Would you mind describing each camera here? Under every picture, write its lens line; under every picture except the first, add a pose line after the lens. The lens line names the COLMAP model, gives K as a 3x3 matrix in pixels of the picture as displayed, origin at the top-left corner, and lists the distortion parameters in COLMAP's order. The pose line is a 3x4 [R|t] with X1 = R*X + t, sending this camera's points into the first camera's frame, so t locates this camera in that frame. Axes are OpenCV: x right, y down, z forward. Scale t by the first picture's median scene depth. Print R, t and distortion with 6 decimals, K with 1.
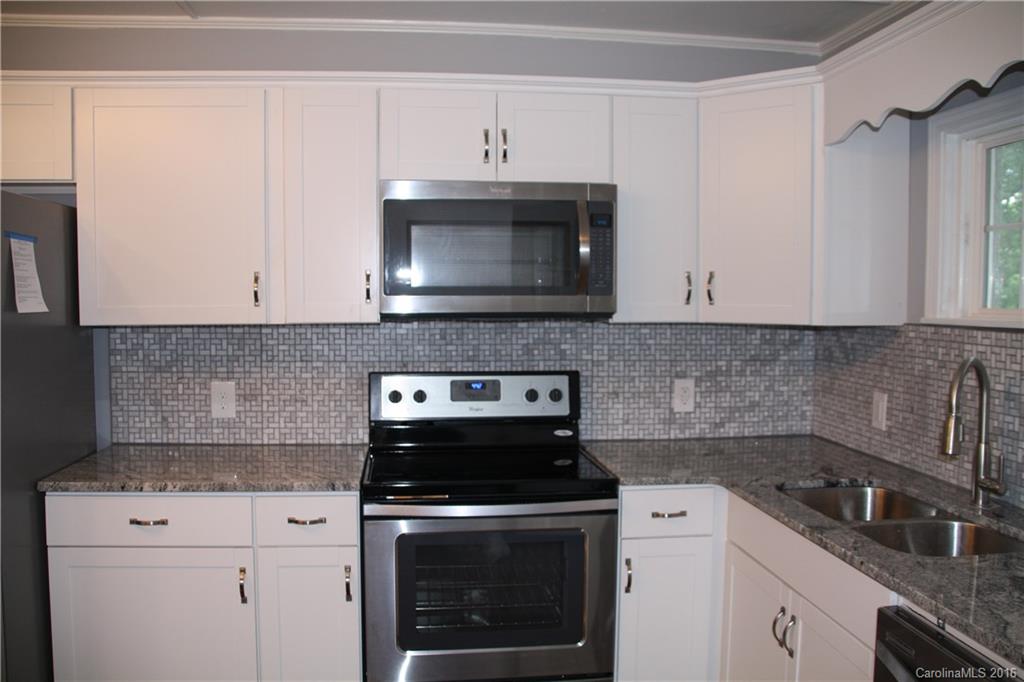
lens RADIAL K [[859.4, 0, 516.1], [0, 859.4, 350.6], [0, 0, 1]] dist [-0.169864, 0.129794]
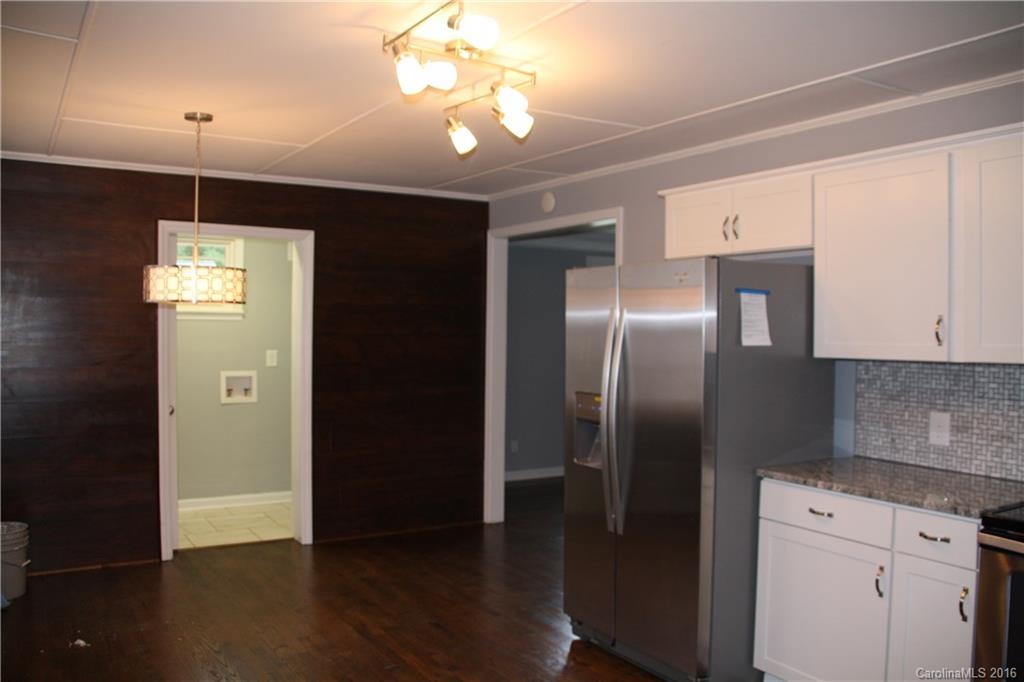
lens RADIAL K [[859.4, 0, 516.1], [0, 859.4, 350.6], [0, 0, 1]] dist [-0.169864, 0.129794]
pose [[0.419821, 0.022188, -0.907335, 0.409868], [-0.065543, 0.997832, -0.005926, -0.002008], [0.905237, 0.061957, 0.420366, 0.021966]]
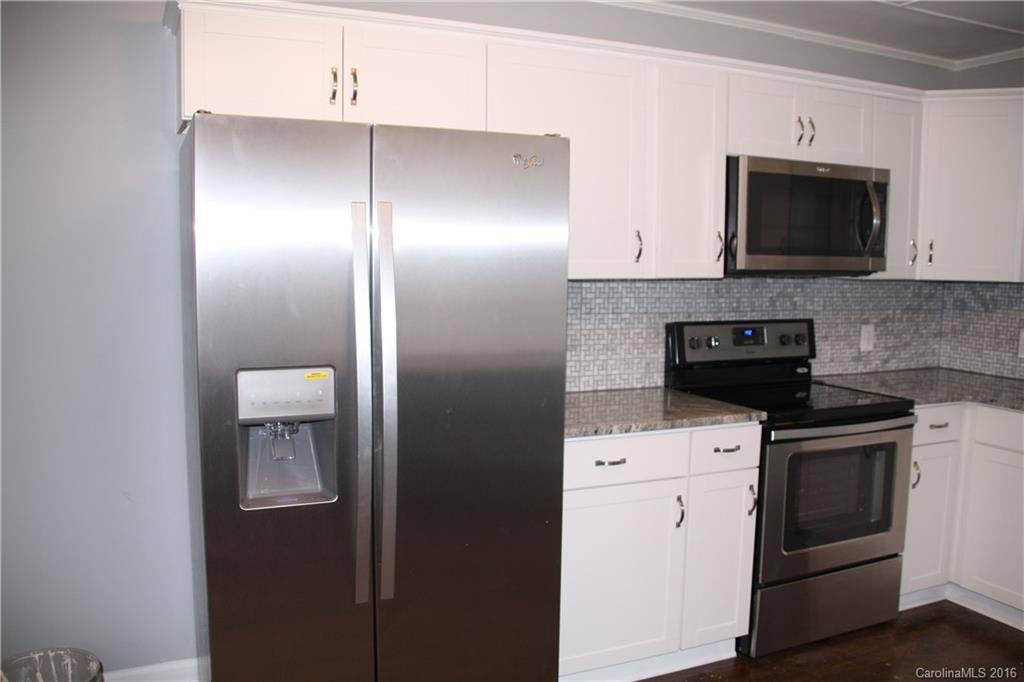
lens RADIAL K [[859.4, 0, 516.1], [0, 859.4, 350.6], [0, 0, 1]] dist [-0.169864, 0.129794]
pose [[0.951270, -0.026897, 0.307184, -0.711571], [0.012253, 0.998699, 0.049502, 0.004334], [-0.308116, -0.043326, 0.950362, -0.007009]]
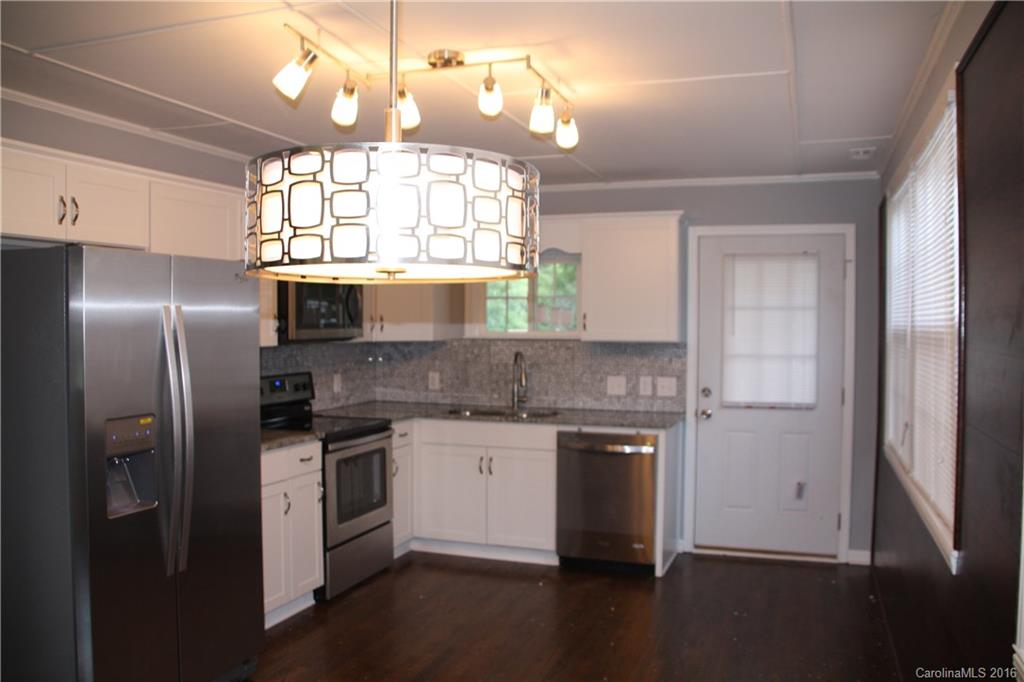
lens RADIAL K [[859.4, 0, 516.1], [0, 859.4, 350.6], [0, 0, 1]] dist [-0.169864, 0.129794]
pose [[0.447156, -0.034062, 0.893807, -1.310513], [0.058134, 0.998269, 0.008960, -0.010607], [-0.892565, 0.047954, 0.448362, -0.148527]]
